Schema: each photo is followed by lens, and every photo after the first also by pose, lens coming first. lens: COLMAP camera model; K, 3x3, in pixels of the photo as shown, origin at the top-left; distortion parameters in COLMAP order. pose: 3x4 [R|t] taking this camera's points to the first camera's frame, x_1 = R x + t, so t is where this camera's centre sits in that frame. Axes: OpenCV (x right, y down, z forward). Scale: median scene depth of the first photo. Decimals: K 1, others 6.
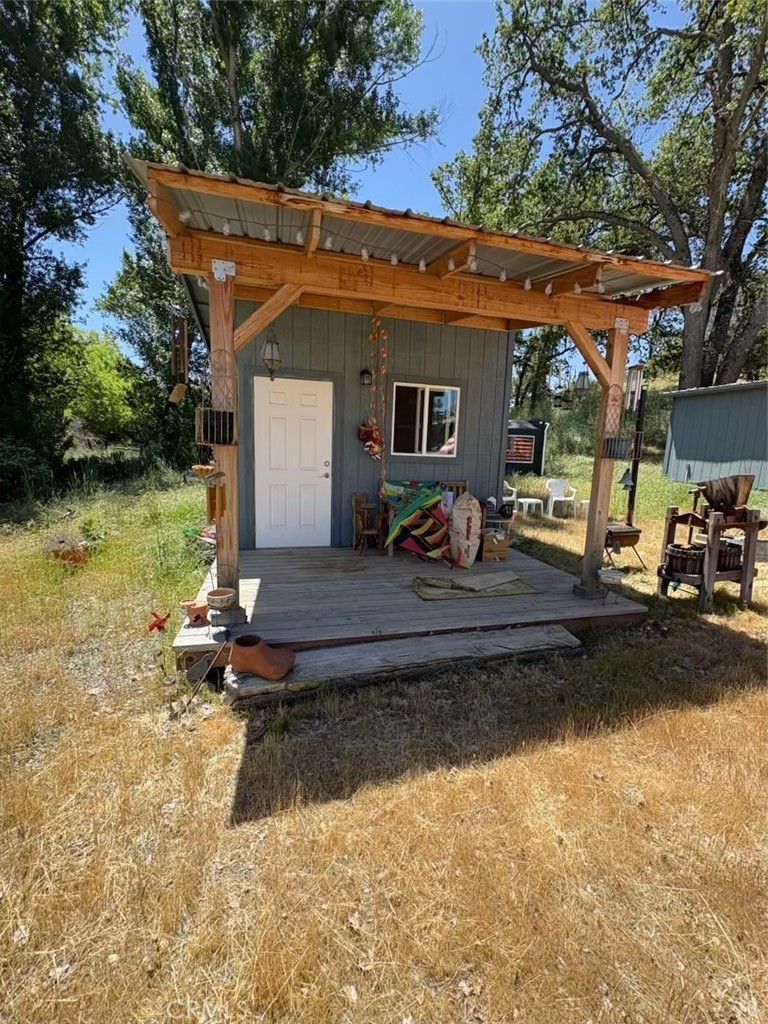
lens RADIAL K [[408.5, 0, 372.0], [0, 408.5, 516.1], [0, 0, 1]] dist [0.000646, 0.000000]
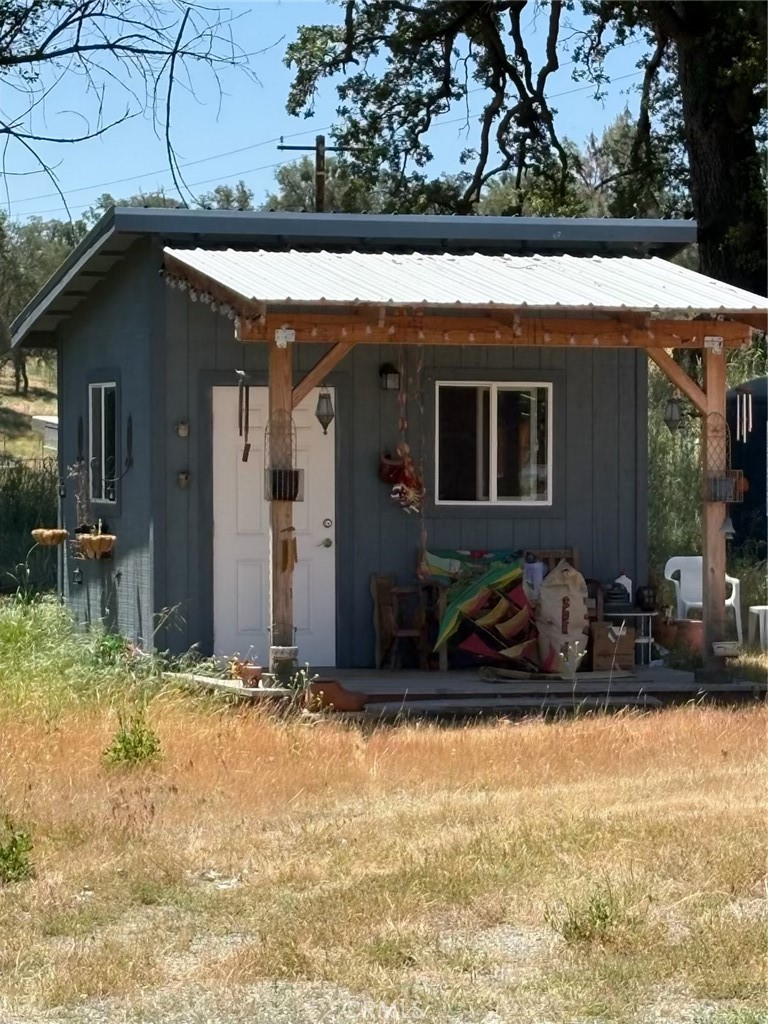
lens RADIAL K [[3768.7, 0, 384.0], [0, 3768.7, 512.0], [0, 0, 1]] dist [-0.001750, -0.031078]
pose [[0.997299, -0.029667, 0.067192, -0.397127], [0.039019, 0.989033, -0.142450, 0.635991], [-0.062229, 0.144686, 0.987519, -4.391433]]
